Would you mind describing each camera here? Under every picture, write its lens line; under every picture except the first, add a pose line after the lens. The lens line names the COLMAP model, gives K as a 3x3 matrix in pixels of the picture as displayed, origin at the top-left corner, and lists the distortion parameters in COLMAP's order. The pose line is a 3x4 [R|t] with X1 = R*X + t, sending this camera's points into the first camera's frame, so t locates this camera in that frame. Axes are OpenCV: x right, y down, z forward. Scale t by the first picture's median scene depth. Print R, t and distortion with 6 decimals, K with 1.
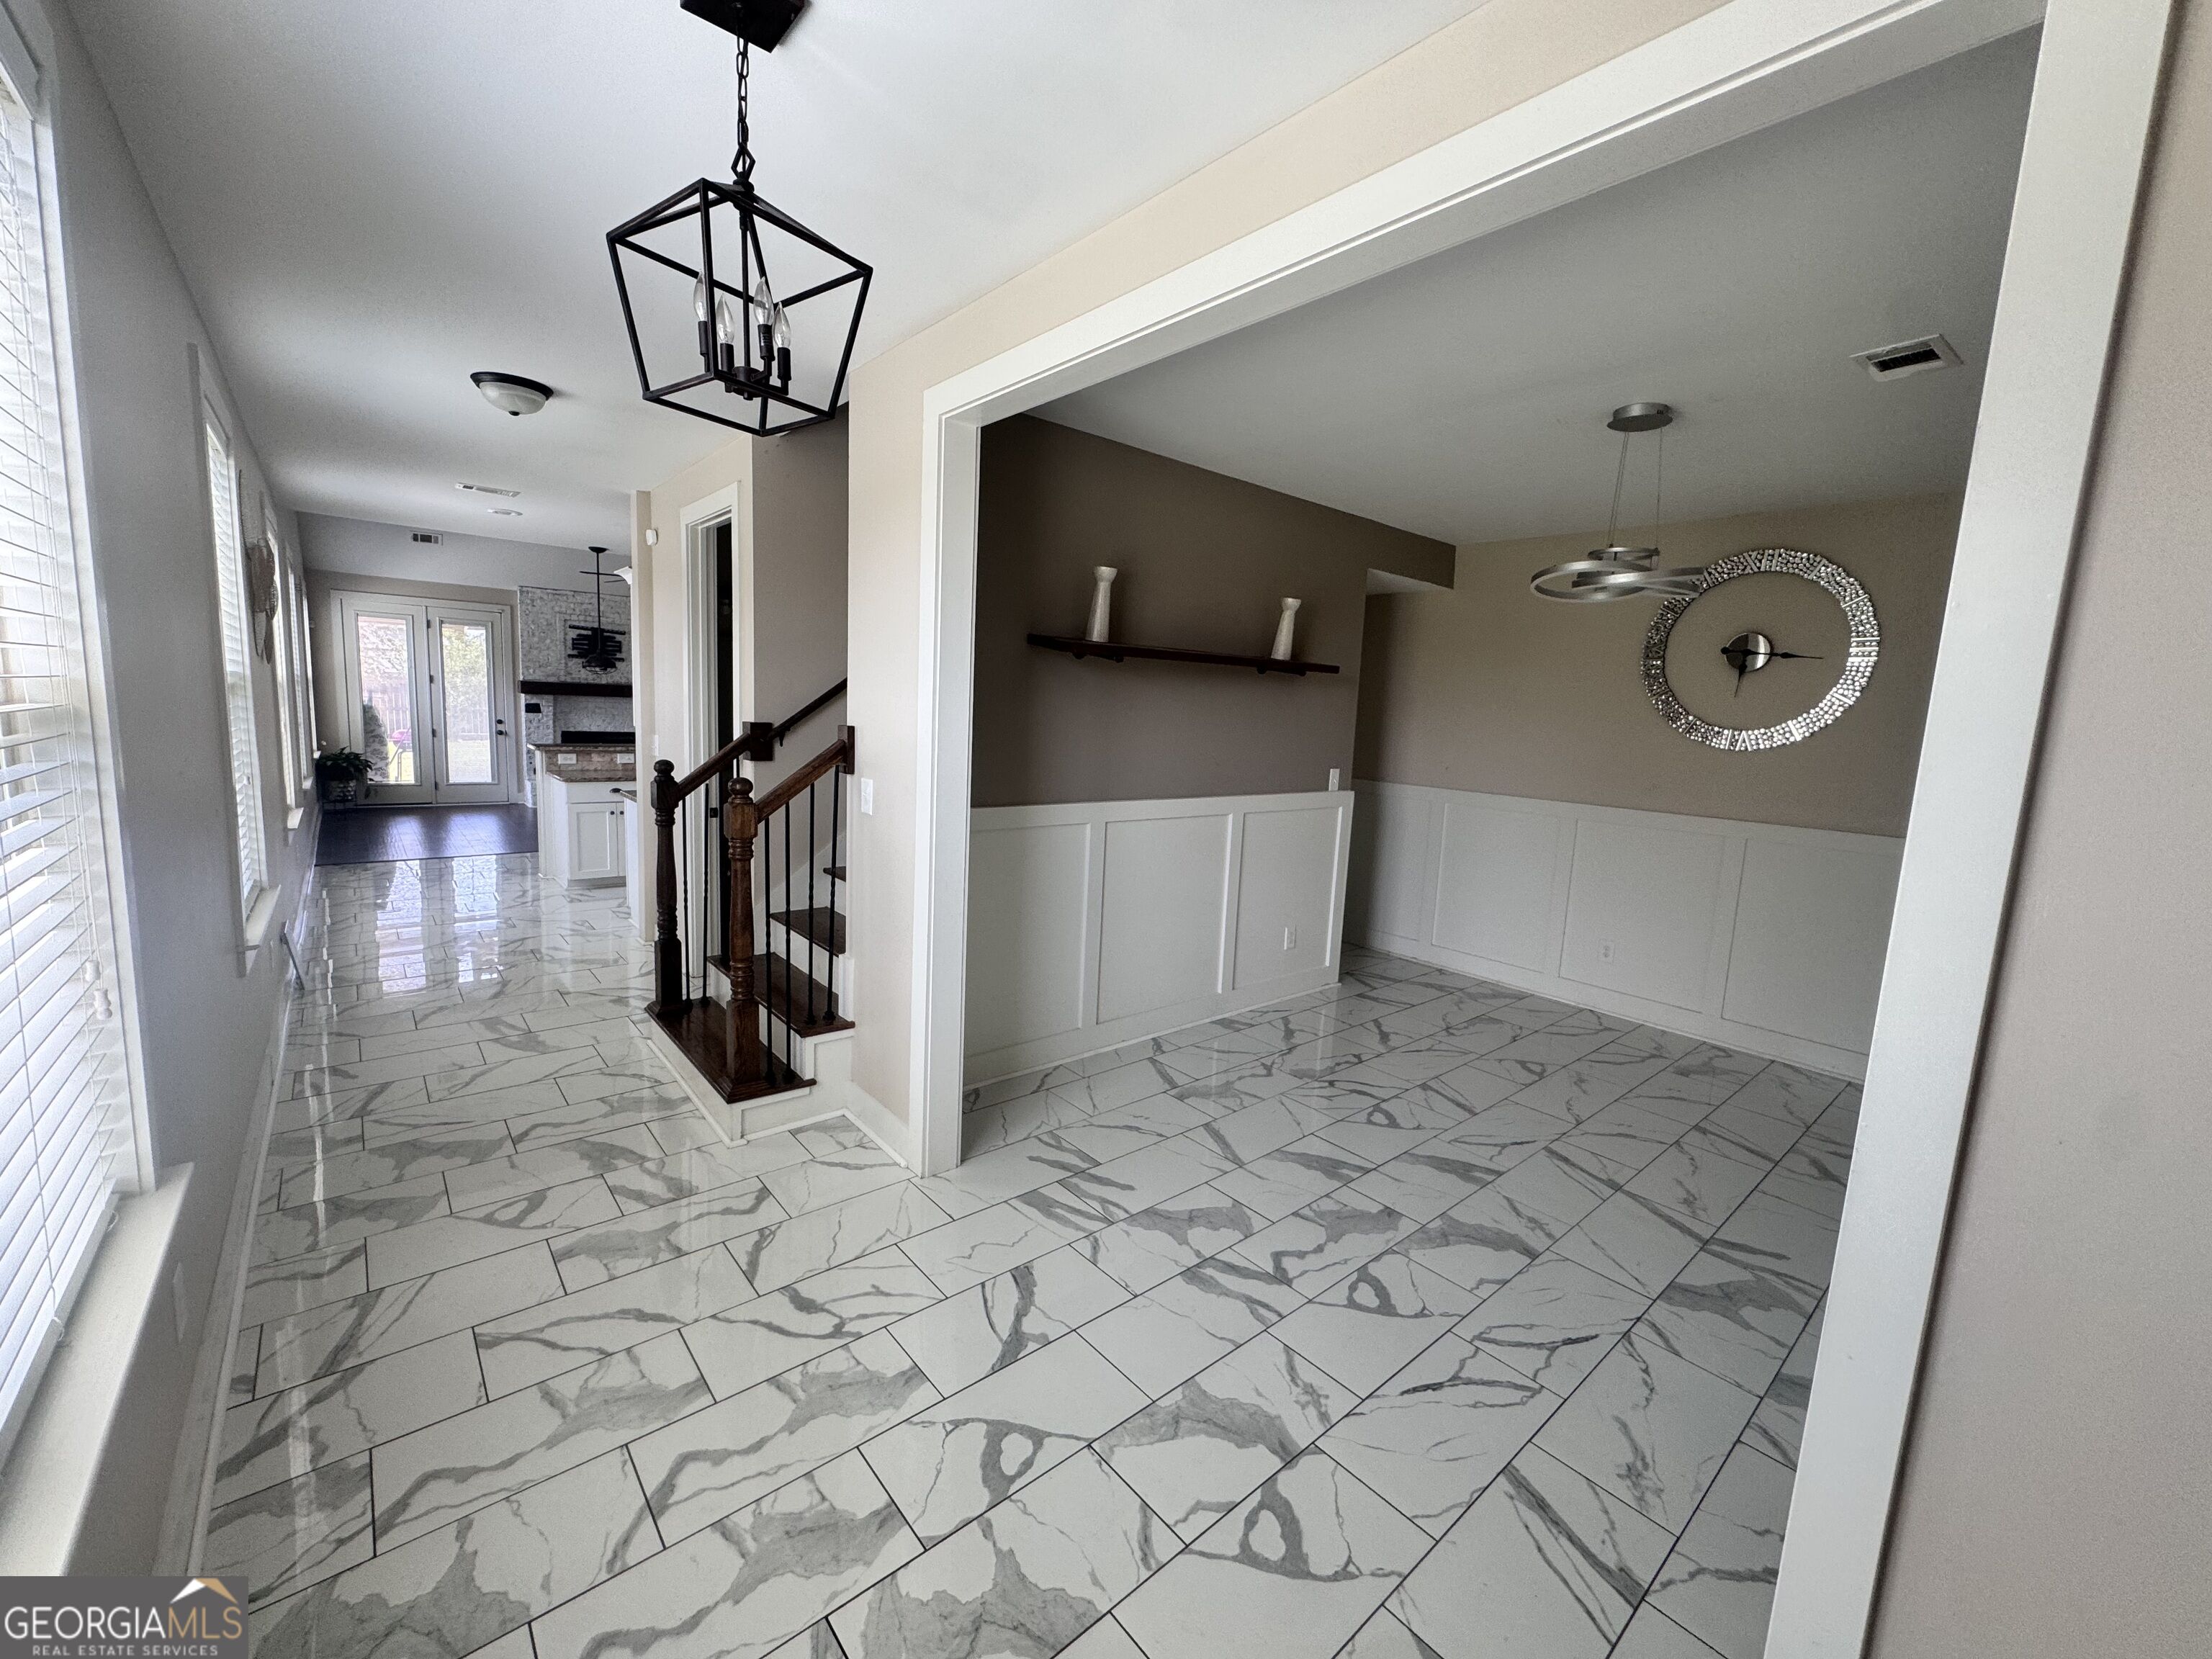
lens RADIAL K [[890.0, 0, 1102.6], [0, 890.0, 821.2], [0, 0, 1]] dist [-0.000806, 0.000055]
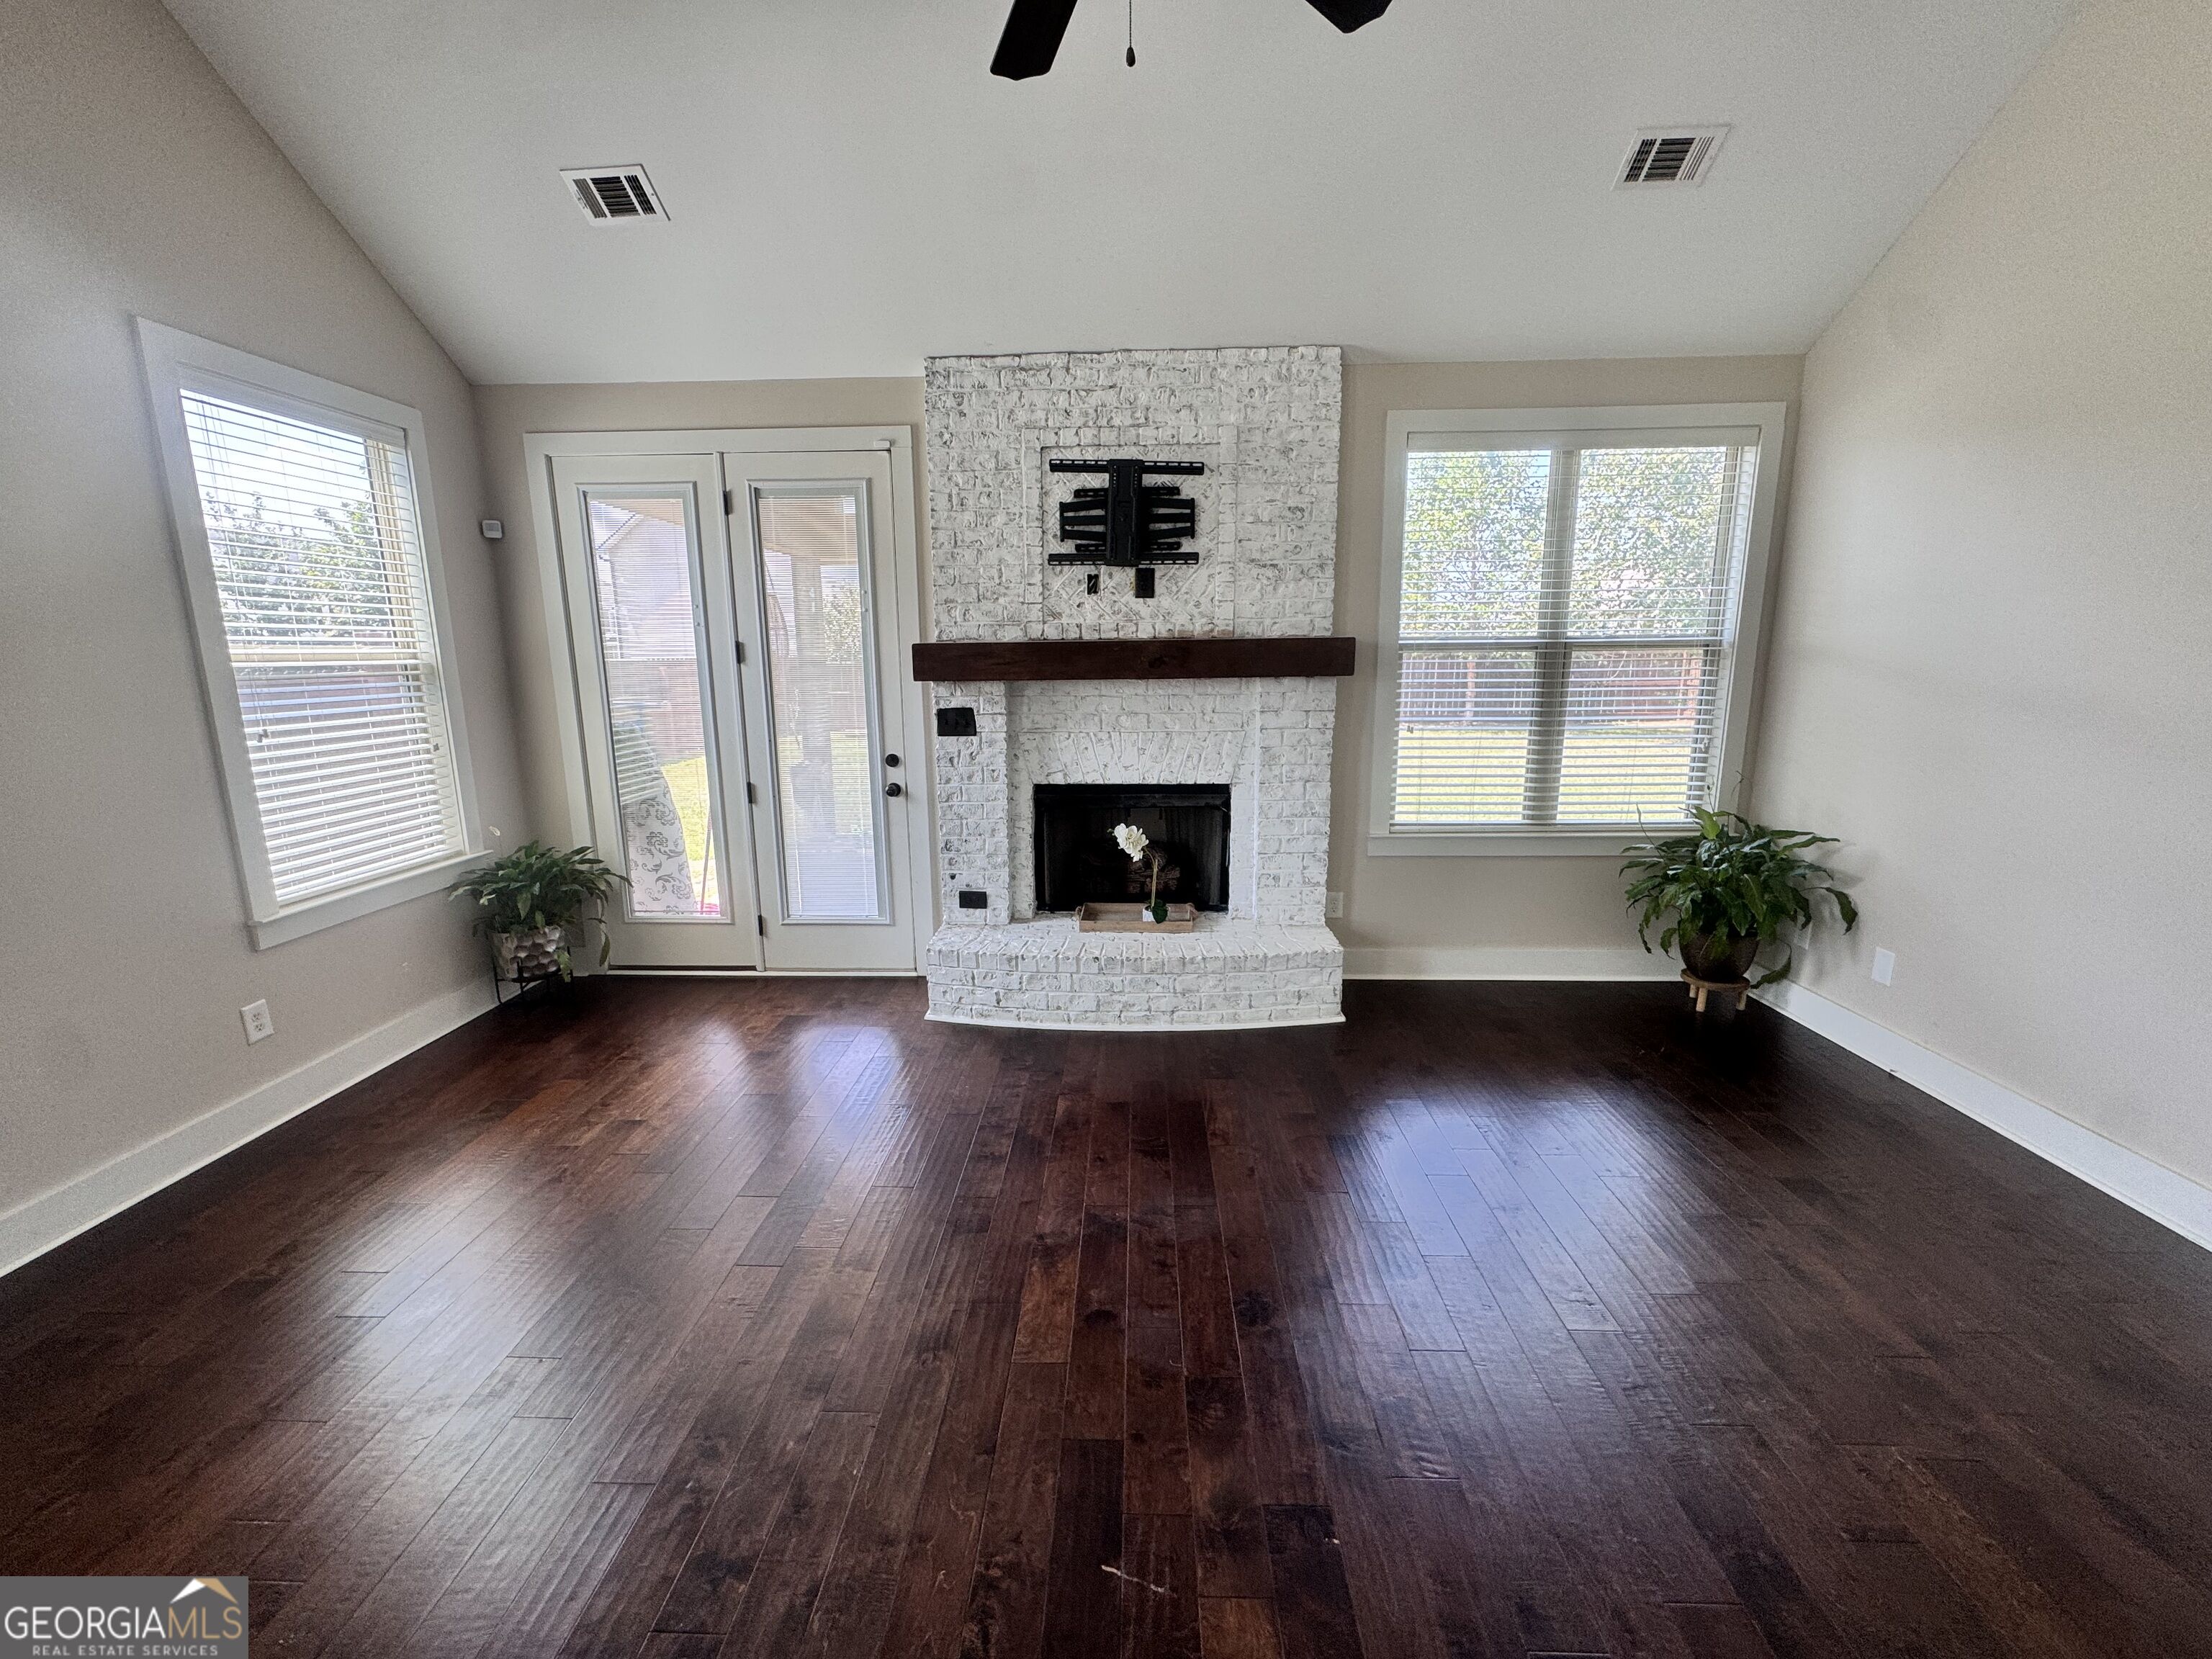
lens RADIAL K [[890.0, 0, 1111.7], [0, 890.0, 820.6], [0, 0, 1]] dist [-0.000806, 0.000055]
pose [[0.740574, 0.072063, -0.668099, -0.361771], [-0.043196, 0.997282, 0.059687, -0.111788], [0.670585, -0.015344, 0.741674, 0.782297]]
